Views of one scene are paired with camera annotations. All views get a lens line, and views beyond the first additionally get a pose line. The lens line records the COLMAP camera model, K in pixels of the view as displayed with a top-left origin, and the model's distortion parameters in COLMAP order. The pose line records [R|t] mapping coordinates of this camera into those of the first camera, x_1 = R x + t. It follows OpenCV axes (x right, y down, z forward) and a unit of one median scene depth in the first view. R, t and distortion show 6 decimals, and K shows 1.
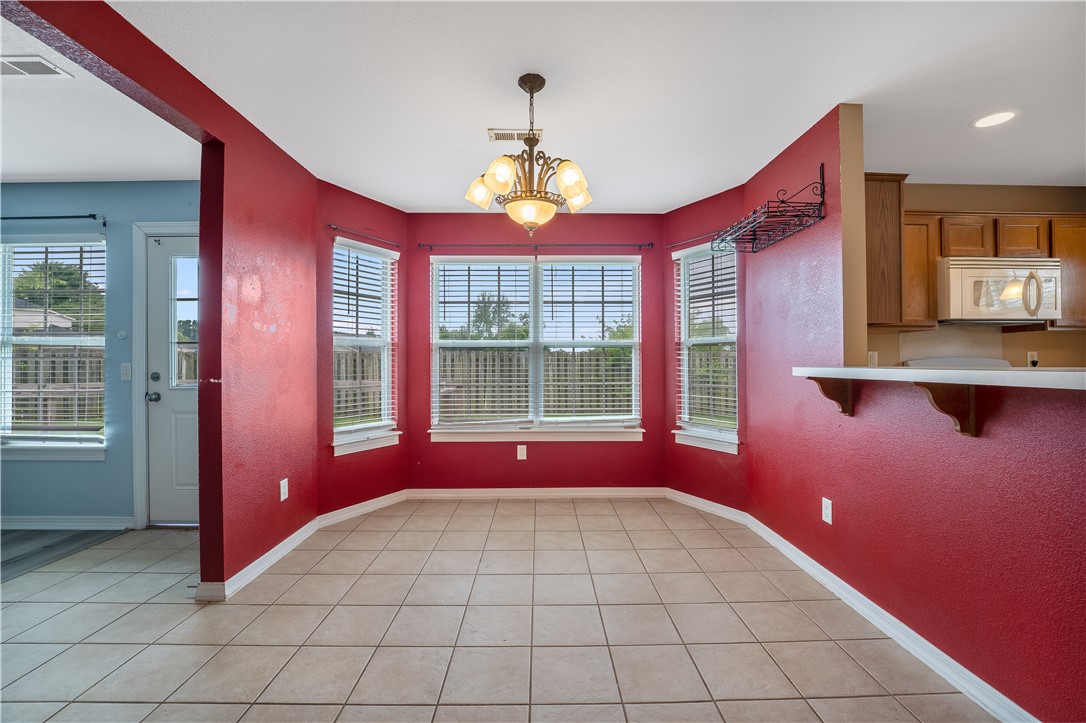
lens RADIAL K [[443.6, 0, 545.2], [0, 443.6, 360.6], [0, 0, 1]] dist [-0.024751, 0.000295]
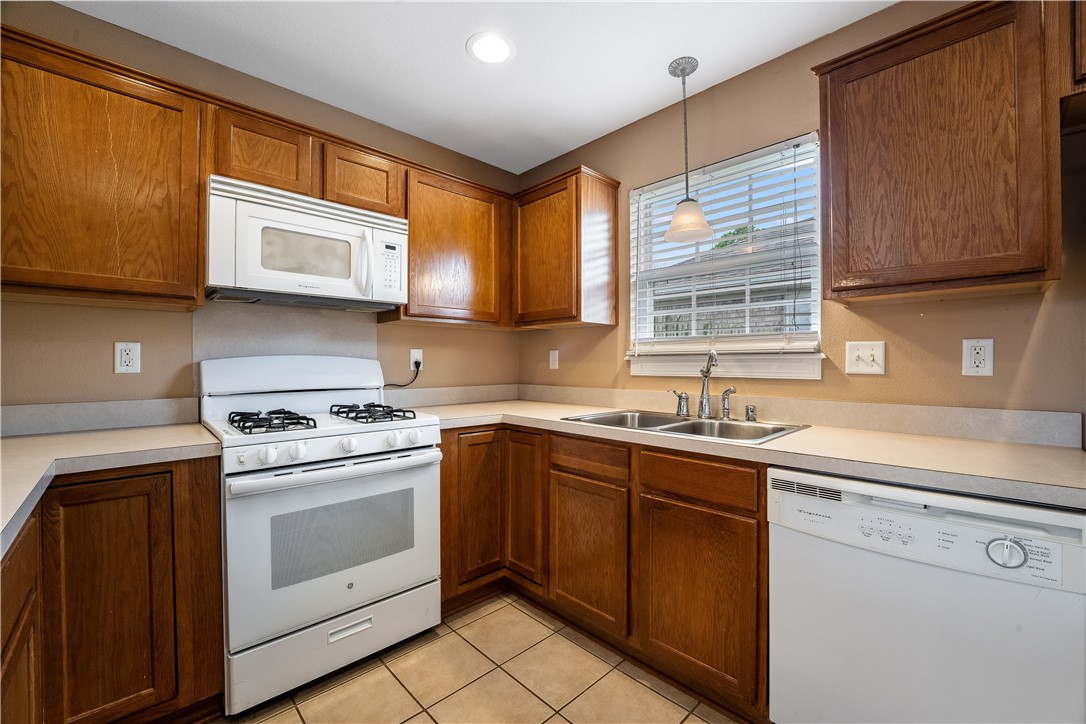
lens RADIAL K [[443.6, 0, 545.2], [0, 443.6, 361.1], [0, 0, 1]] dist [-0.024751, 0.000295]
pose [[0.727814, 0.004809, 0.685757, 0.717454], [-0.005660, 0.999983, -0.001006, -0.001023], [-0.685751, -0.003149, 0.727830, 0.245165]]
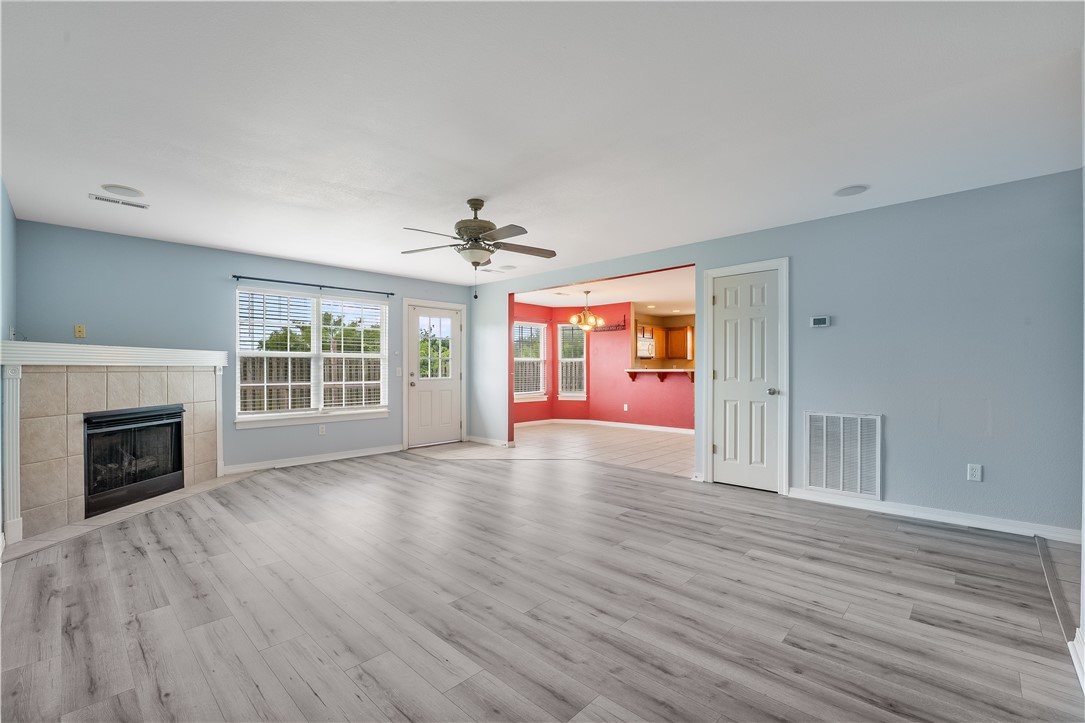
lens RADIAL K [[471.4, 0, 540.8], [0, 471.4, 369.5], [0, 0, 1]] dist [-0.019936, 0.000068]
pose [[0.703370, 0.001025, 0.710824, -1.885281], [-0.002099, 0.999998, 0.000635, 0.010487], [-0.710821, -0.001939, 0.703370, -0.910063]]
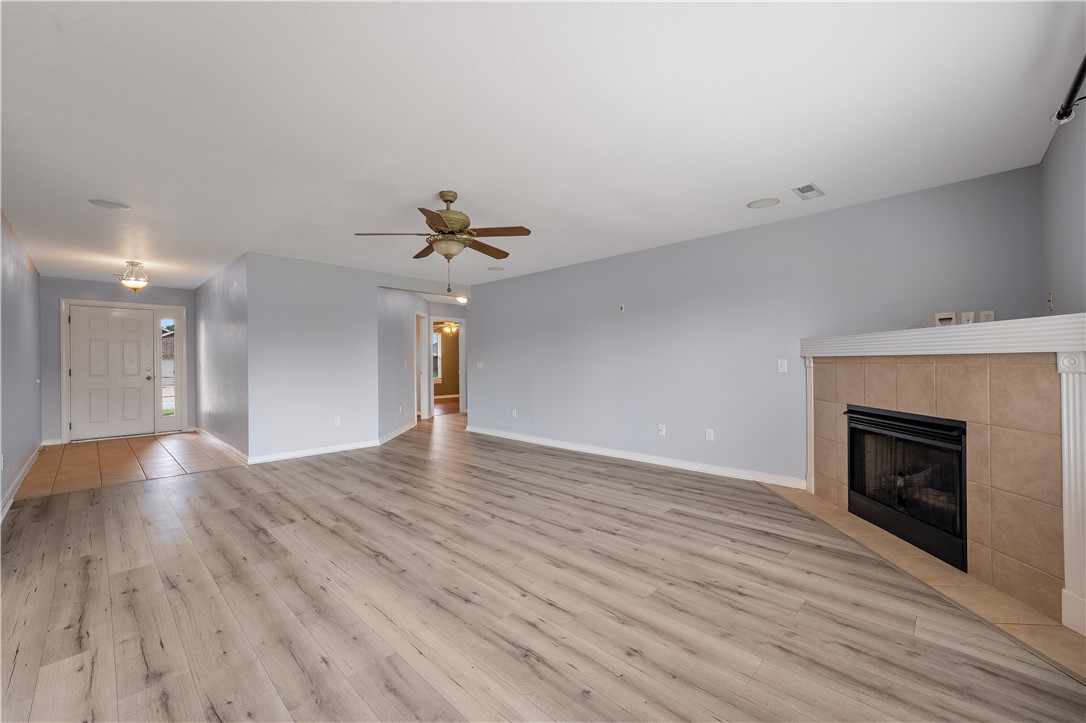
lens RADIAL K [[431.2, 0, 543.0], [0, 431.2, 361.5], [0, 0, 1]] dist [0.001799, 0.000136]
pose [[-0.701159, 0.009746, -0.712938, -0.661801], [0.011556, 0.999931, 0.002304, 0.005832], [0.712911, -0.006624, -0.701223, 0.804416]]
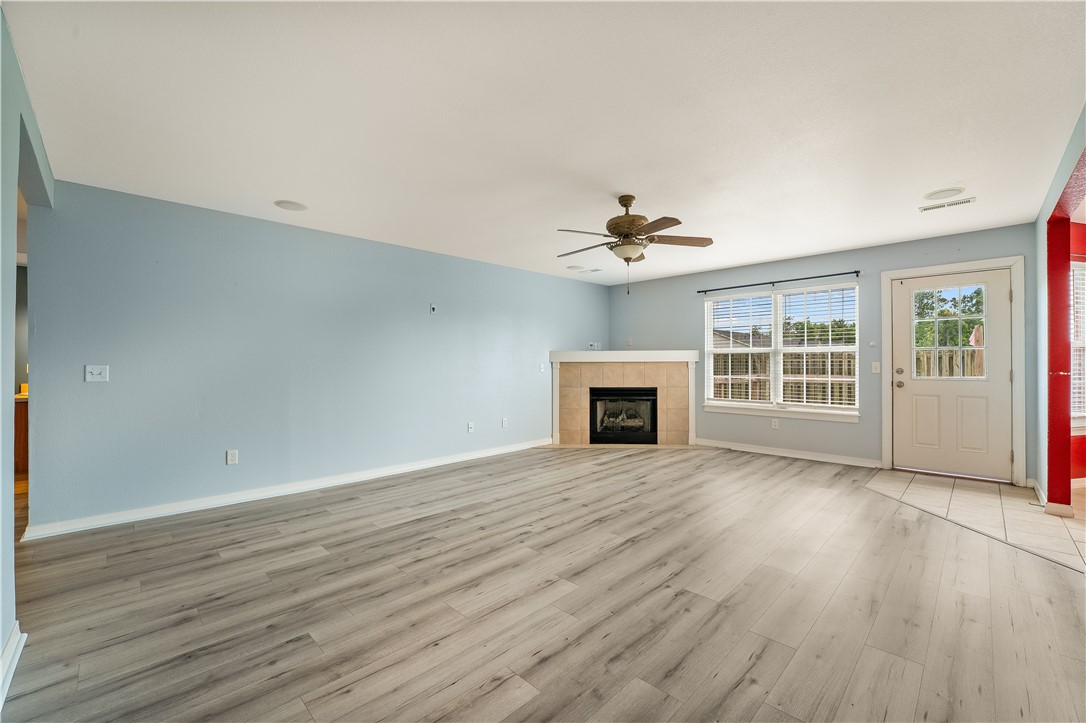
lens RADIAL K [[443.6, 0, 545.2], [0, 443.6, 360.6], [0, 0, 1]] dist [-0.024751, 0.000295]
pose [[0.697378, -0.001483, -0.716702, -0.613467], [0.000466, 0.999999, -0.001616, 0.001573], [0.716703, 0.000793, 0.697378, -0.887892]]
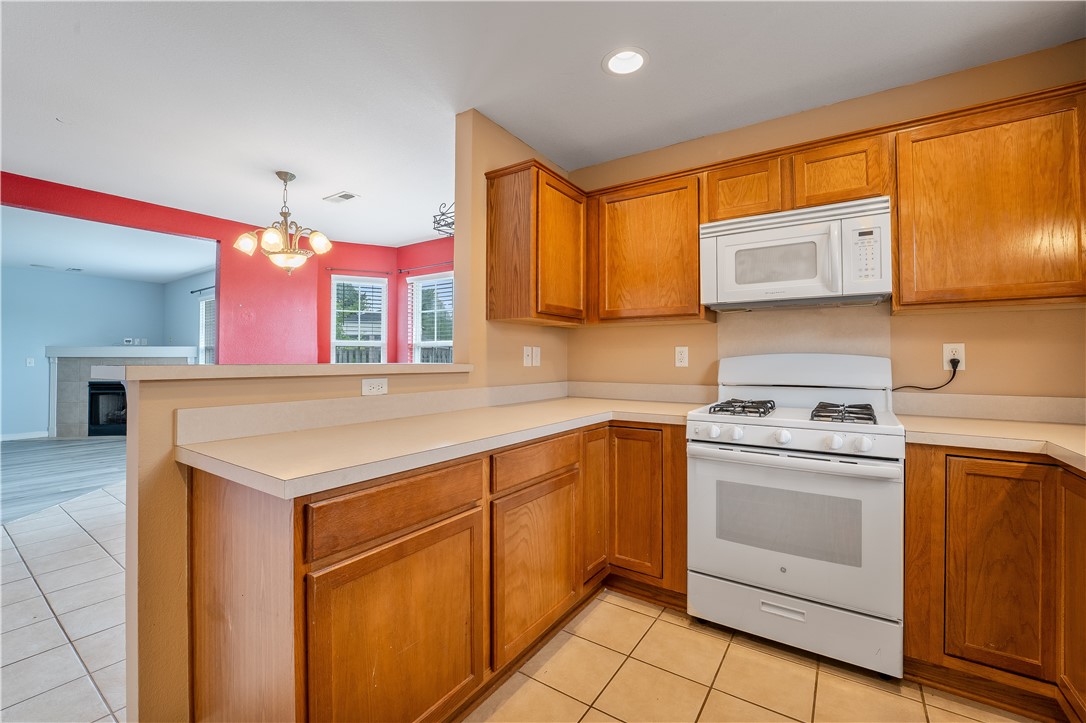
lens RADIAL K [[451.8, 0, 542.6], [0, 451.8, 350.6], [0, 0, 1]] dist [-0.031030, 0.004808]
pose [[0.819610, -0.006082, -0.572889, 0.964561], [-0.001781, 0.999912, -0.013163, -0.002527], [0.572918, 0.011809, 0.819527, 0.149939]]
